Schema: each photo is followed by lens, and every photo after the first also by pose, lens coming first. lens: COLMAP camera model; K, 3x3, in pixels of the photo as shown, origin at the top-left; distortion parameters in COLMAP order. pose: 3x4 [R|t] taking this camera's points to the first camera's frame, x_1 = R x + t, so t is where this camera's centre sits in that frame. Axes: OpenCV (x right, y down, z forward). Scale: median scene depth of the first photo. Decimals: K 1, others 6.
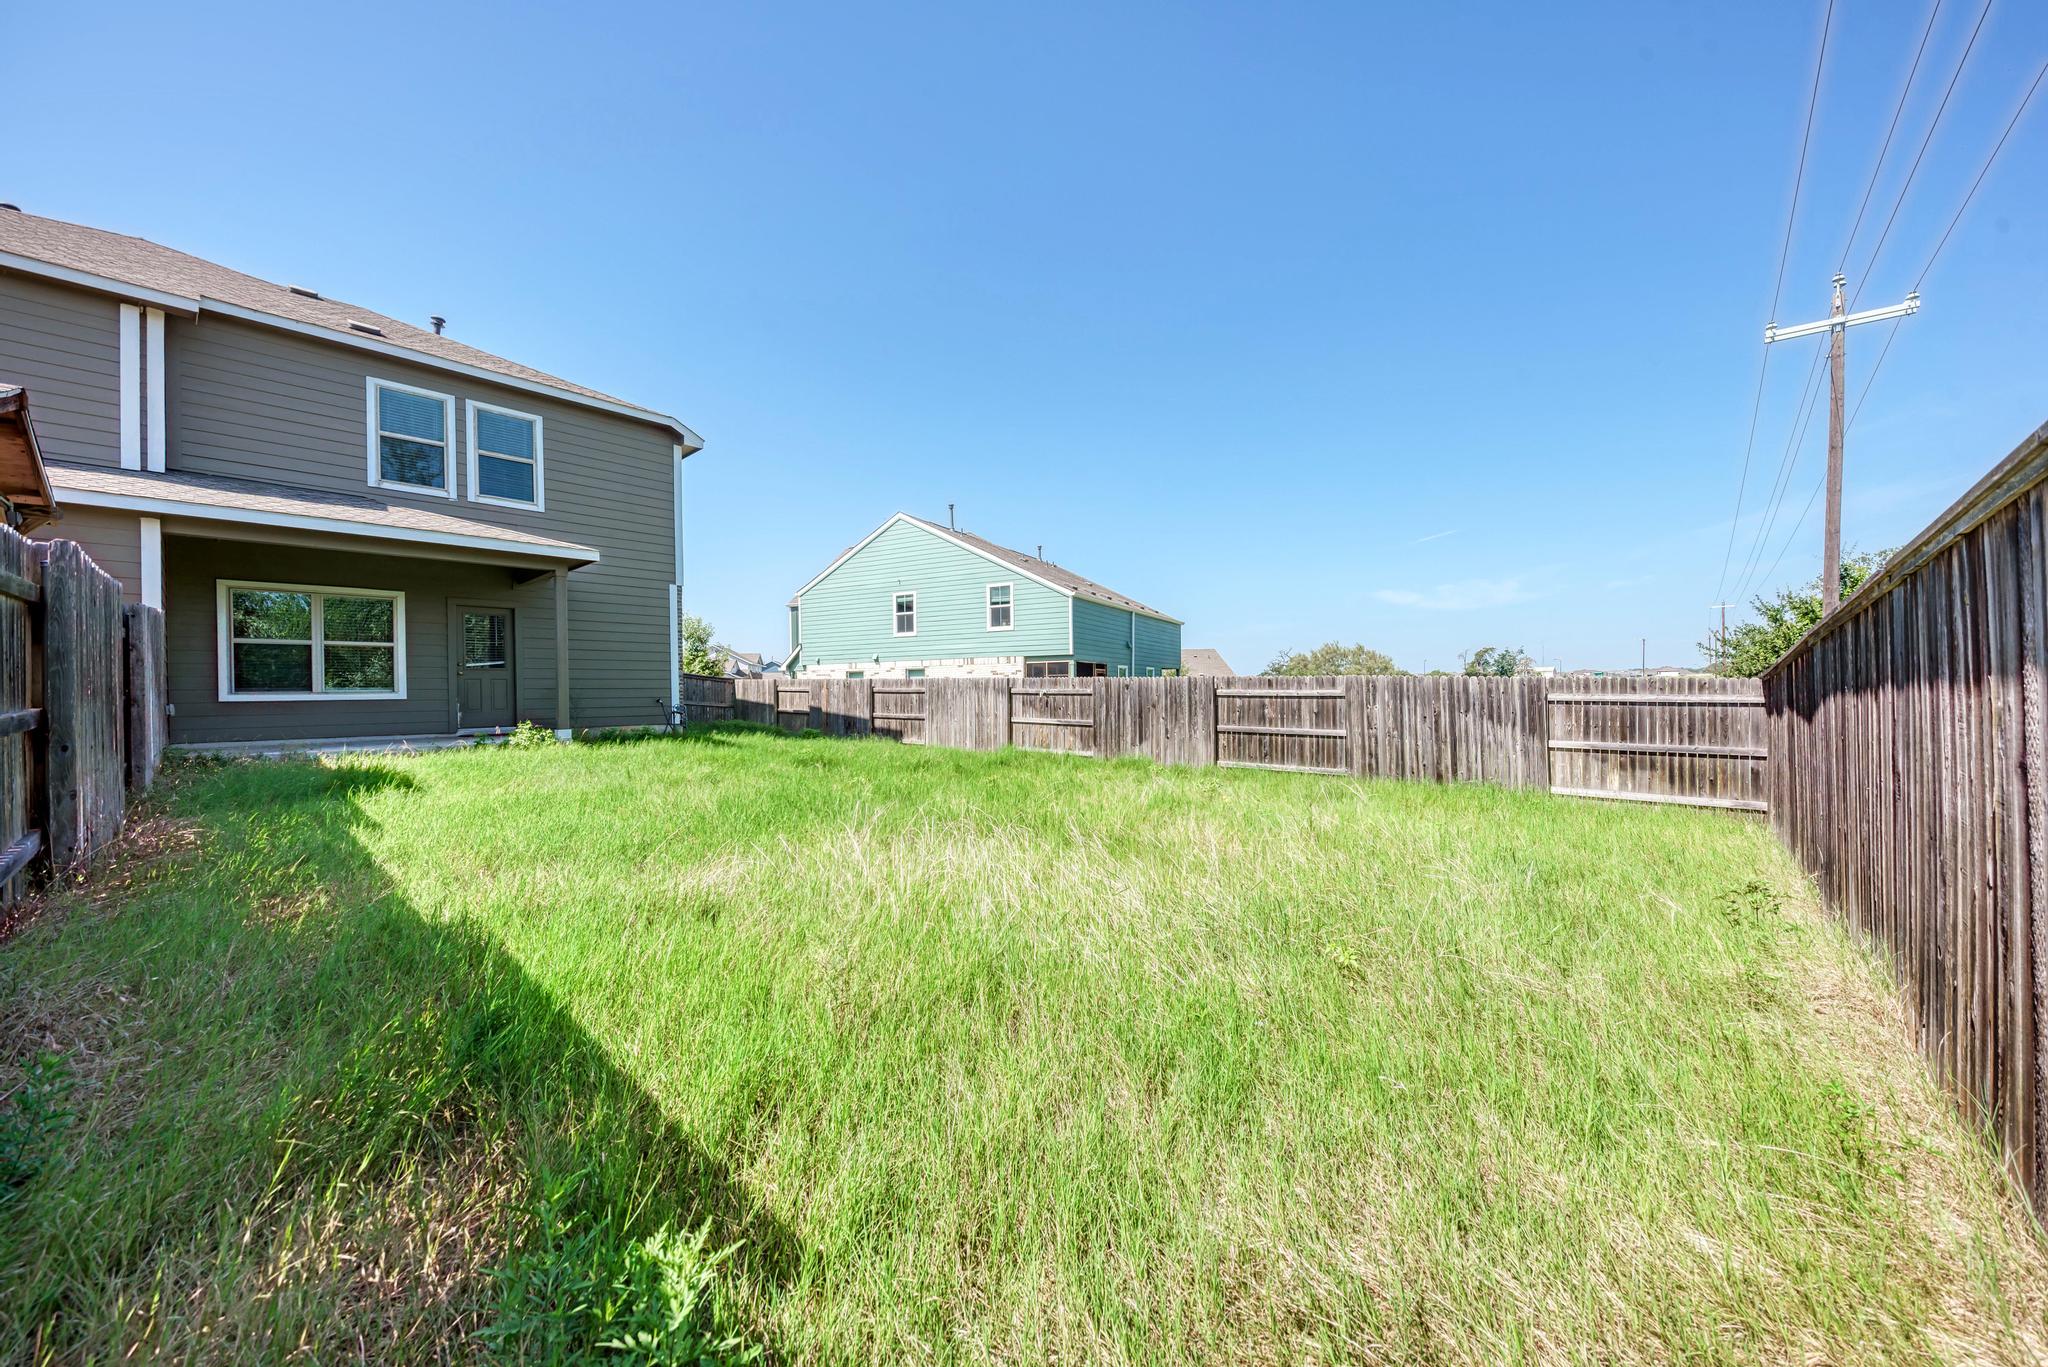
lens RADIAL K [[743.0, 0, 1028.1], [0, 743.0, 695.6], [0, 0, 1]] dist [0.014339, -0.007636]
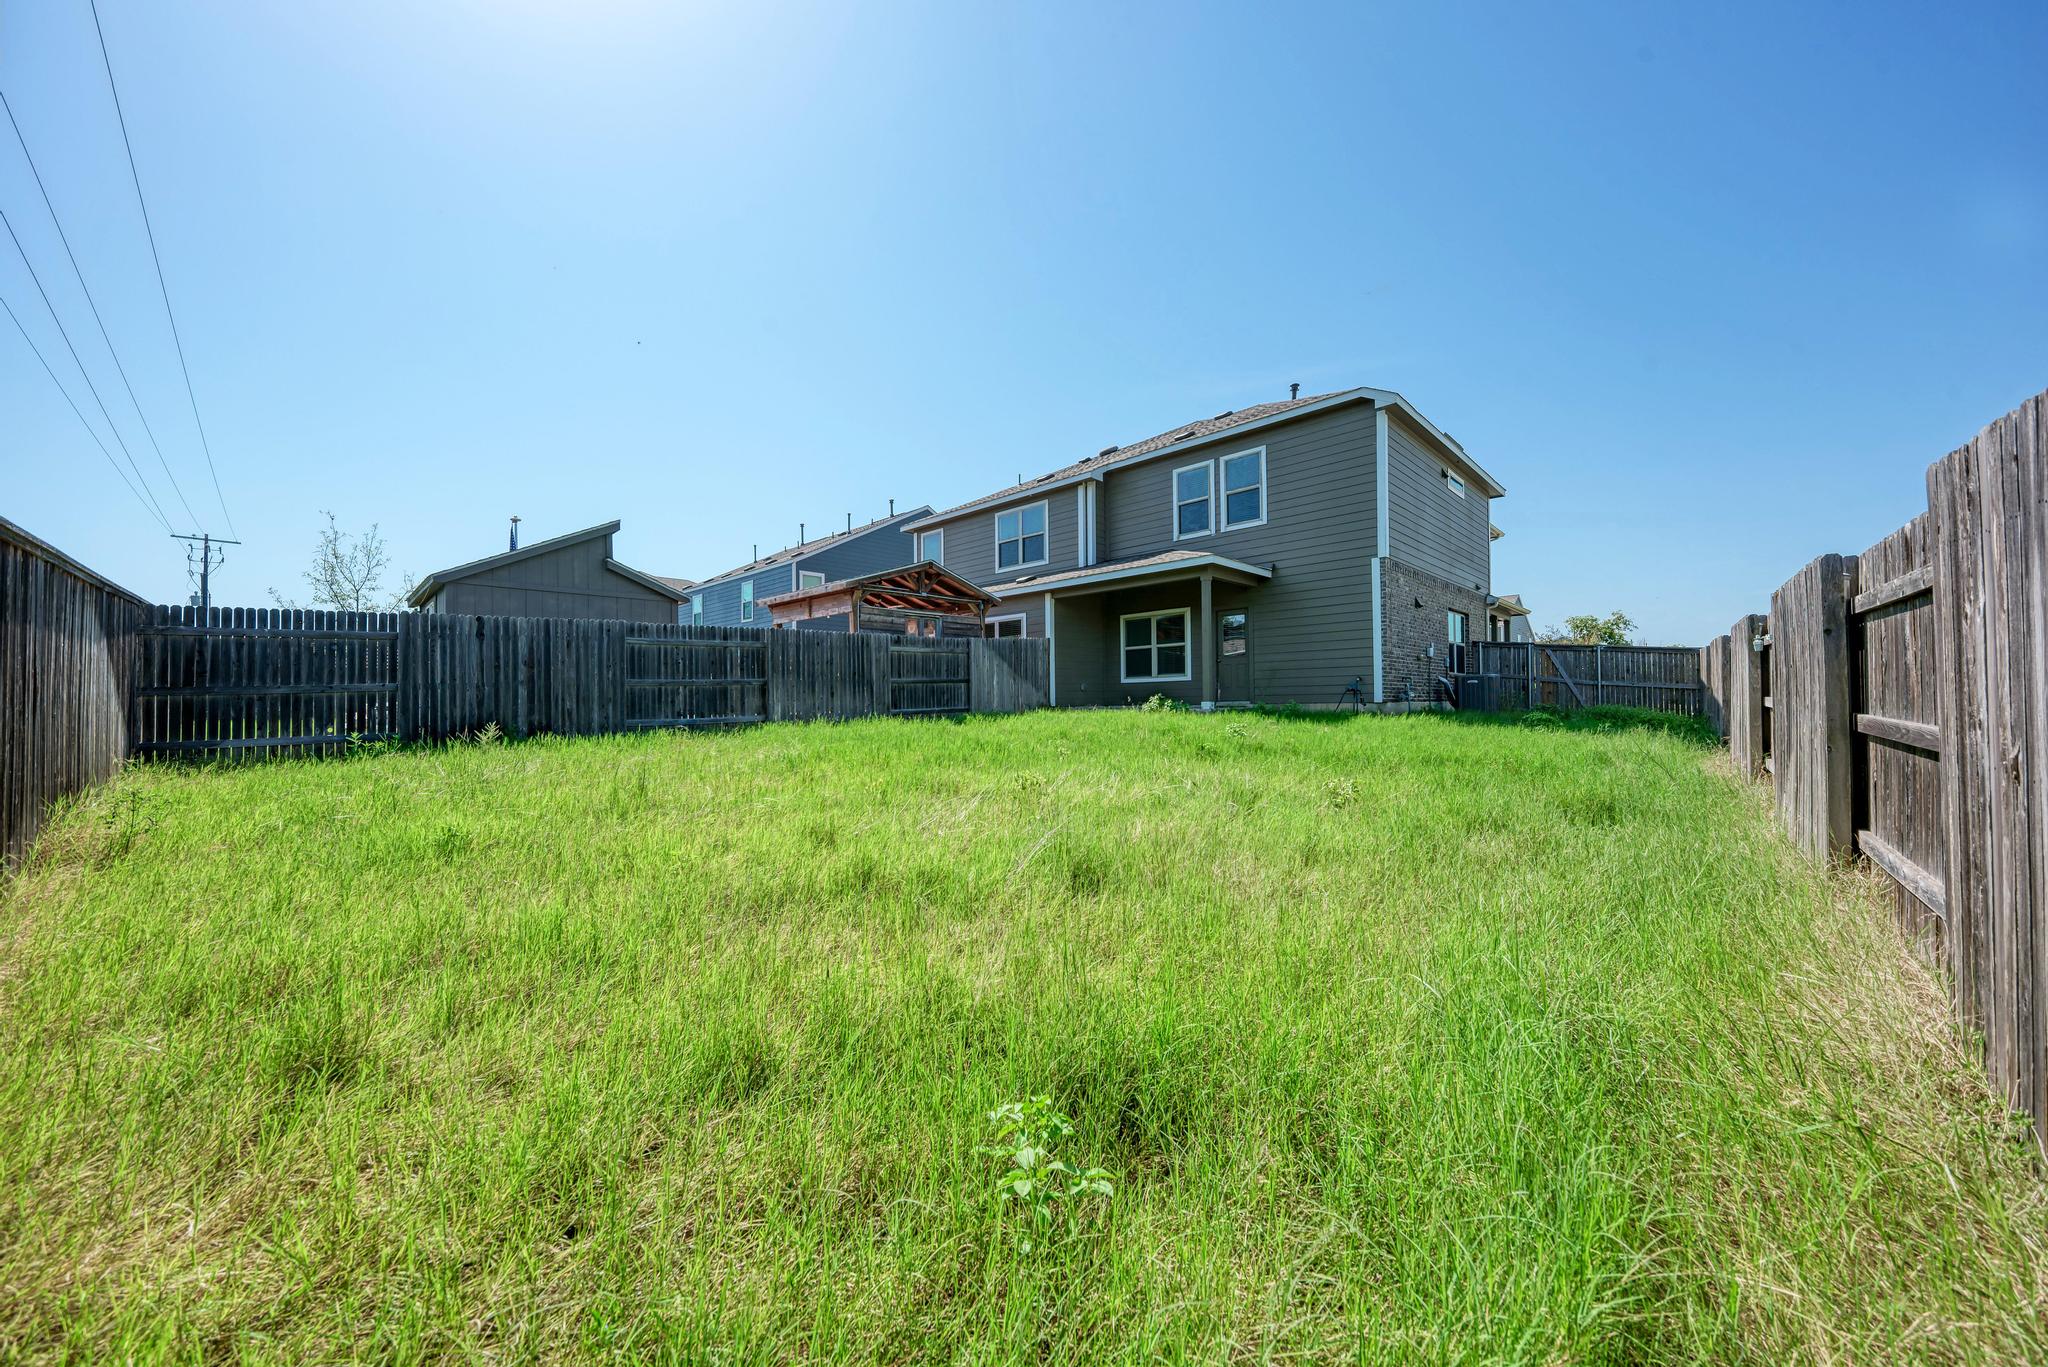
lens RADIAL K [[743.0, 0, 1028.1], [0, 743.0, 695.6], [0, 0, 1]] dist [0.014339, -0.007636]
pose [[-0.055972, -0.001897, -0.998431, 0.643042], [0.001171, 0.999997, -0.001965, 0.036859], [0.998432, -0.001280, -0.055970, 0.776532]]
